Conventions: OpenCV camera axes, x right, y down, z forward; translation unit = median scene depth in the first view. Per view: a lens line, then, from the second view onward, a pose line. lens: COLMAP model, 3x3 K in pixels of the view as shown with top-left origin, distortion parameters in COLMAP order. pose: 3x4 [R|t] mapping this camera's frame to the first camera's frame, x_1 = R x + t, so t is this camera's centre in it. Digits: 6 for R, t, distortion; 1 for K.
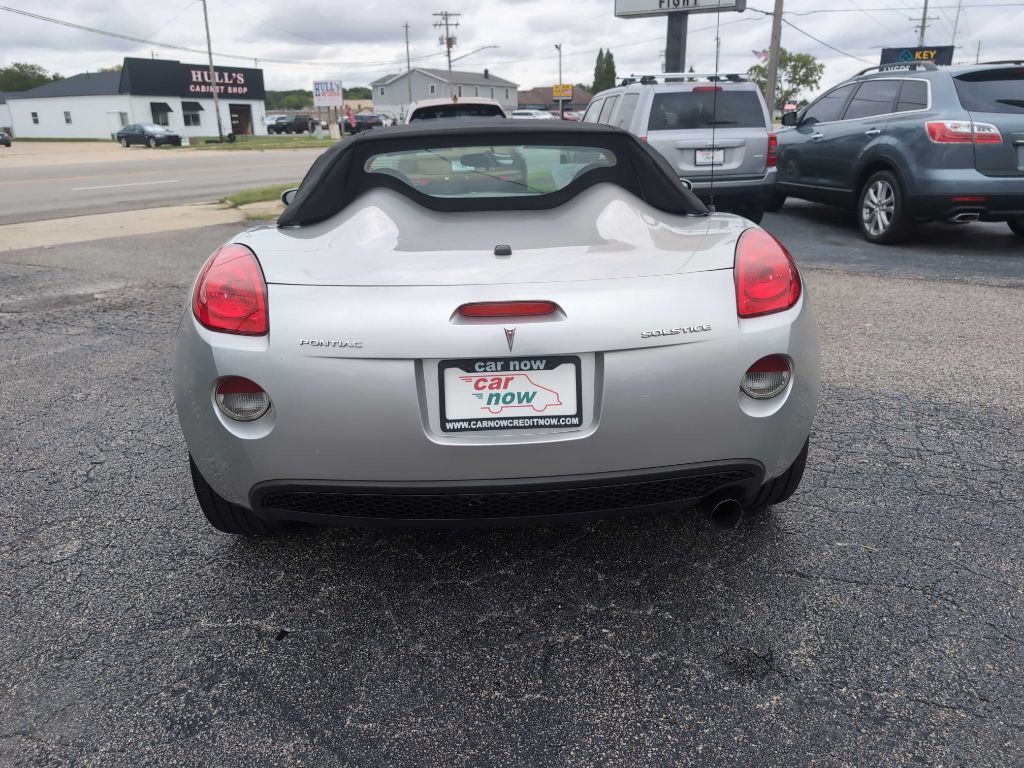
lens RADIAL K [[750.7, 0, 531.5], [0, 750.7, 377.5], [0, 0, 1]] dist [0.006723, -0.003742]
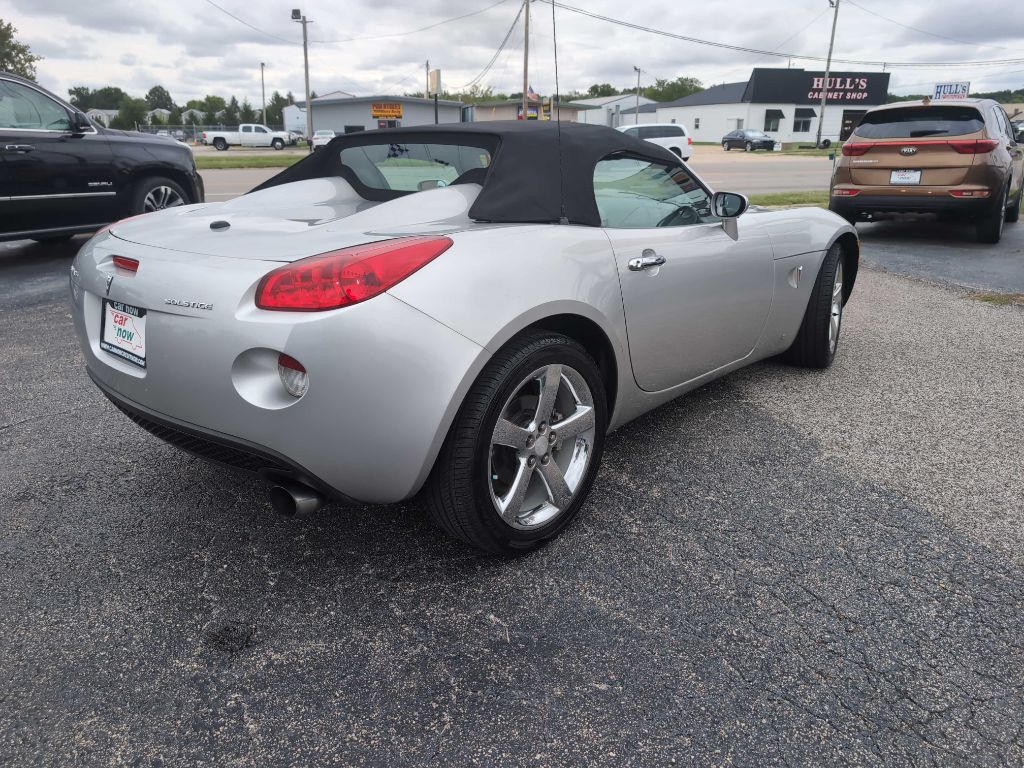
lens RADIAL K [[751.7, 0, 512.4], [0, 751.7, 377.4], [0, 0, 1]] dist [0.008034, -0.006144]
pose [[0.697431, 0.230102, -0.678707, 1.172730], [-0.235700, 0.968015, 0.085984, -0.148270], [0.676783, 0.100003, 0.729359, 0.460349]]
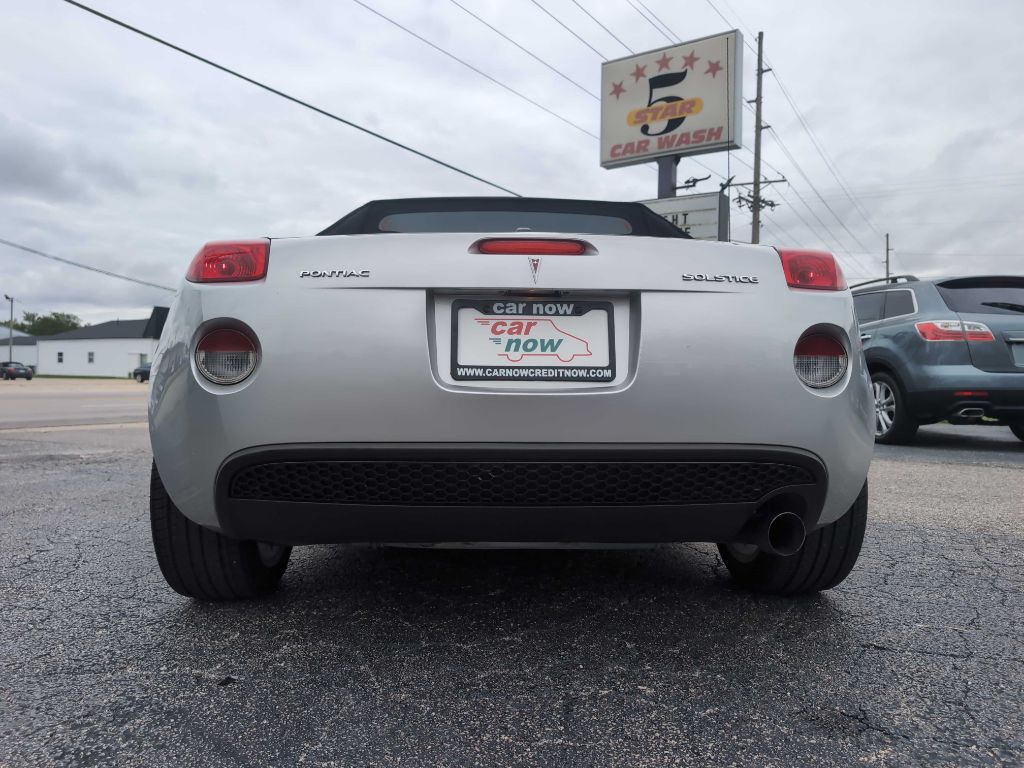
lens RADIAL K [[751.7, 0, 512.4], [0, 751.7, 377.4], [0, 0, 1]] dist [0.008034, -0.006144]
pose [[0.999570, 0.024052, -0.016797, -0.031788], [-0.028228, 0.944447, -0.327451, 0.309400], [0.007988, 0.327784, 0.944719, 0.168689]]
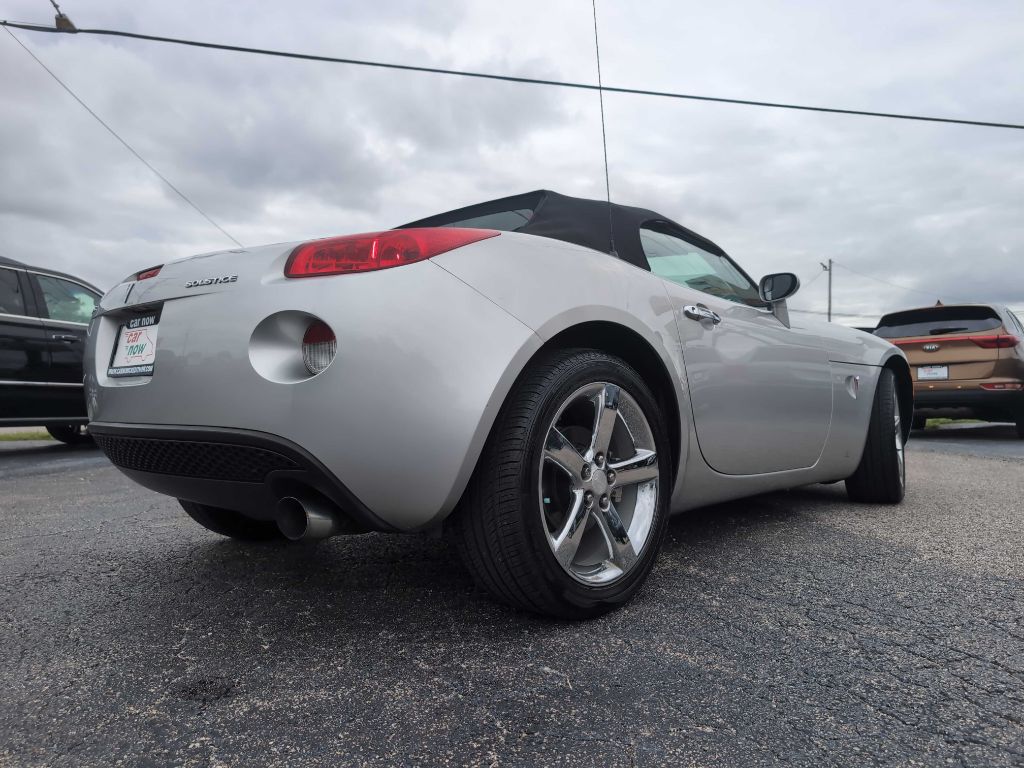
lens RADIAL K [[751.7, 0, 512.4], [0, 751.7, 377.4], [0, 0, 1]] dist [0.008034, -0.006144]
pose [[0.678918, -0.009901, -0.734147, 1.084431], [-0.237619, 0.943132, -0.232463, 0.178322], [0.694700, 0.332270, 0.637957, 0.600015]]
